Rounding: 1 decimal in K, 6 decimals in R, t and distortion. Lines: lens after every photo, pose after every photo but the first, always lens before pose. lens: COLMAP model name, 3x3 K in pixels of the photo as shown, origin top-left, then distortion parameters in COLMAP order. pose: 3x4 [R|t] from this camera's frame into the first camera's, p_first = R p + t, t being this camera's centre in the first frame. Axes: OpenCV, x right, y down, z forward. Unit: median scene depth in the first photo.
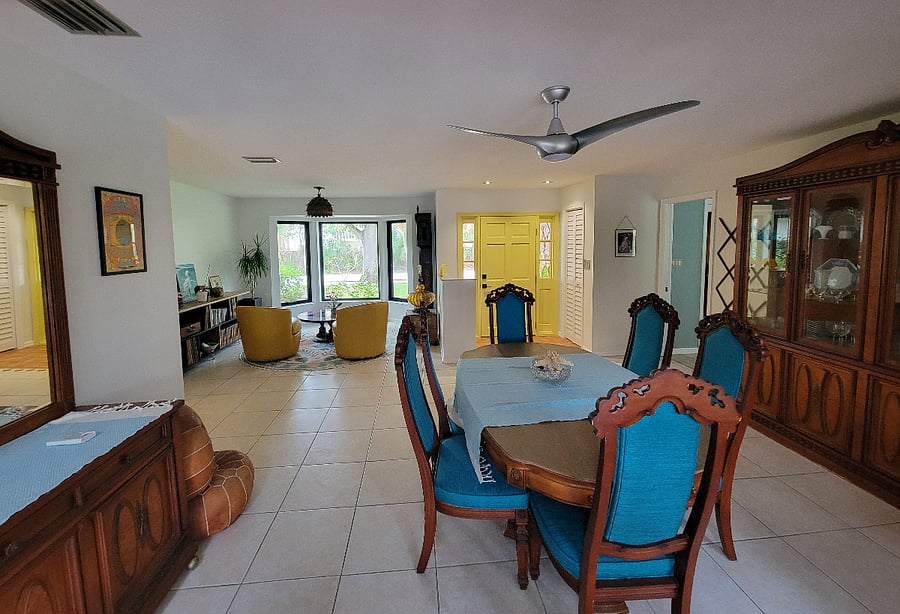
lens RADIAL K [[365.4, 0, 441.5], [0, 365.4, 271.2], [0, 0, 1]] dist [-0.000091, 0.000141]
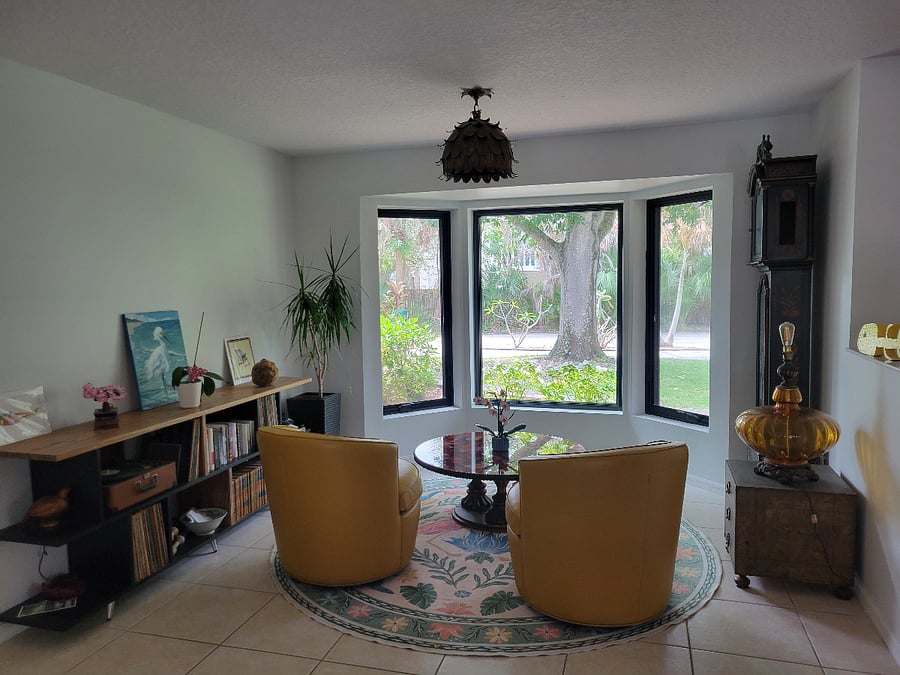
lens RADIAL K [[622.3, 0, 450.0], [0, 622.3, 351.8], [0, 0, 1]] dist [0.001707, 0.000417]
pose [[0.937485, 0.034593, -0.346302, -0.143269], [-0.020268, 0.998786, 0.044904, -0.010624], [0.347435, -0.035078, 0.937048, 0.419304]]
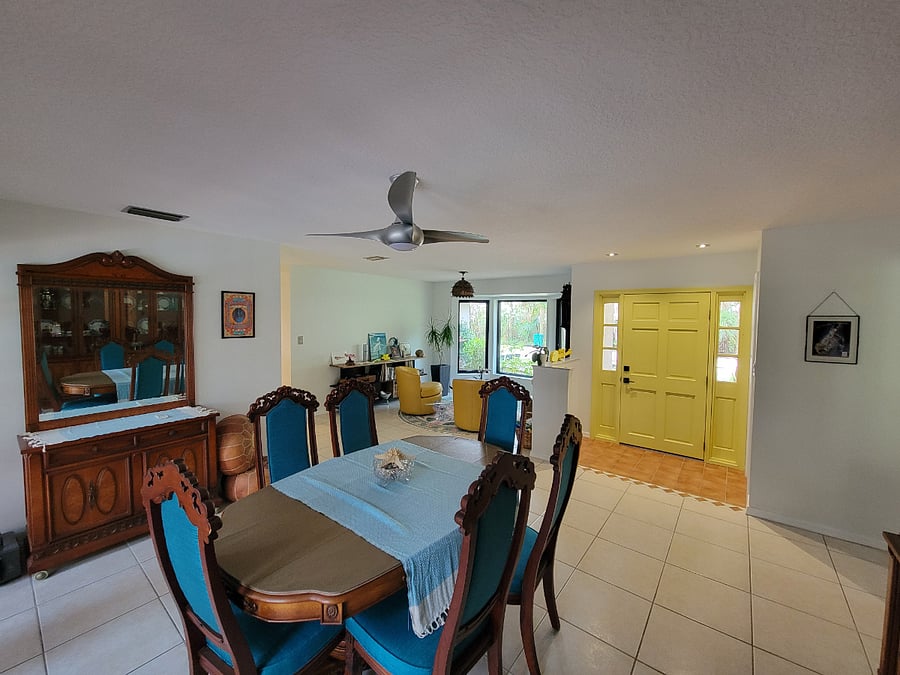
lens RADIAL K [[364.0, 0, 450.0], [0, 364.0, 337.5], [0, 0, 1]] dist [0.000104, -0.000050]
pose [[0.725940, 0.064153, -0.684759, 0.403813], [-0.076220, 0.997011, 0.012604, -0.036086], [0.683521, 0.043043, 0.728660, 0.154669]]
